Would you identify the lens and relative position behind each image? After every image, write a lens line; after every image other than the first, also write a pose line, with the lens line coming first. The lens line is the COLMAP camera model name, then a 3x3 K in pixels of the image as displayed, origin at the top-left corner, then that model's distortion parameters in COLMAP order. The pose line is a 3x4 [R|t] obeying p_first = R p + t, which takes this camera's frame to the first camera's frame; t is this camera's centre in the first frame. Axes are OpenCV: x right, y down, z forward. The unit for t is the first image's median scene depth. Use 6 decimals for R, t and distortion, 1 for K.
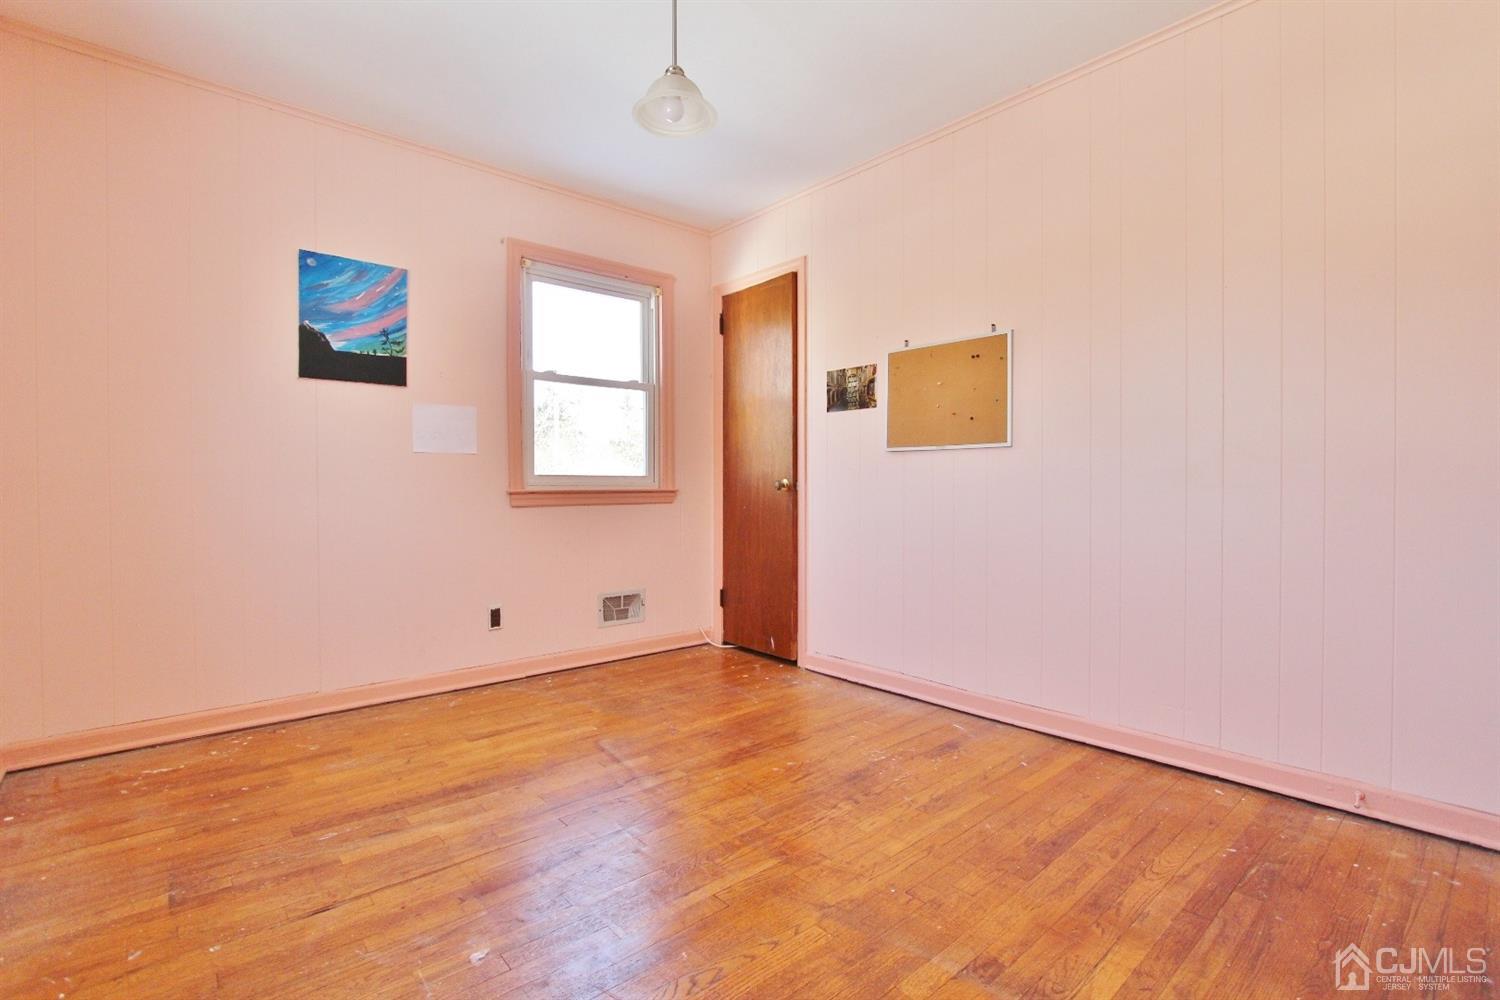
lens RADIAL K [[690.6, 0, 749.0], [0, 690.6, 494.5], [0, 0, 1]] dist [-0.017993, 0.000596]
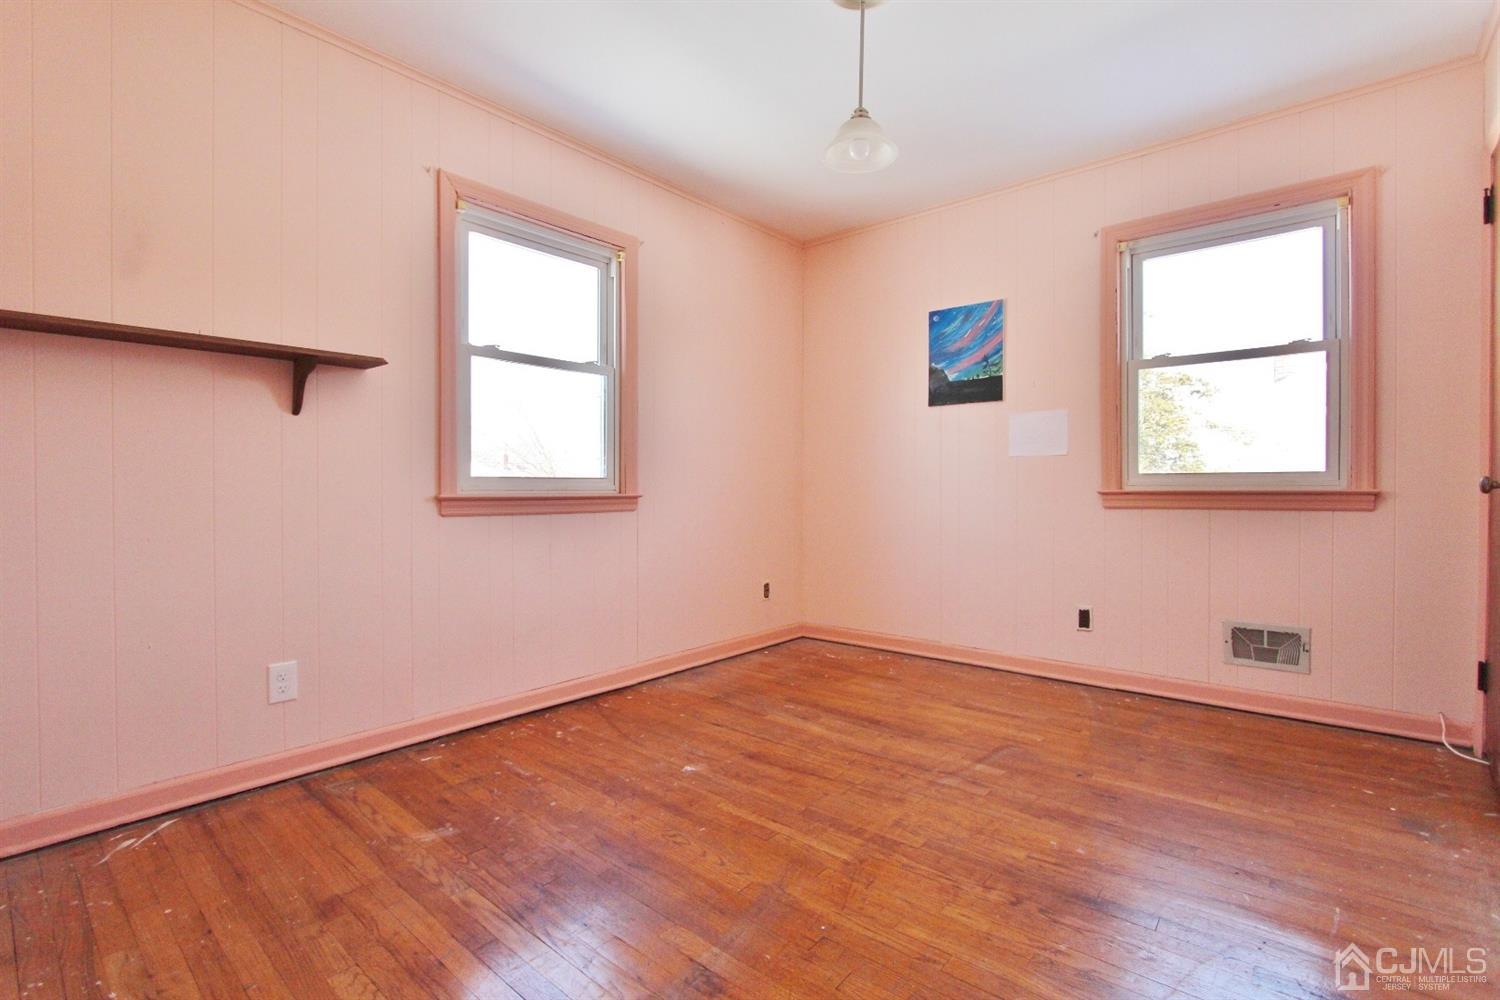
lens RADIAL K [[690.6, 0, 743.2], [0, 690.6, 493.5], [0, 0, 1]] dist [-0.017993, 0.000596]
pose [[0.141985, 0.012026, -0.989796, 0.621470], [-0.006082, 0.999918, 0.011277, -0.011307], [0.989850, 0.004418, 0.142046, 0.426362]]
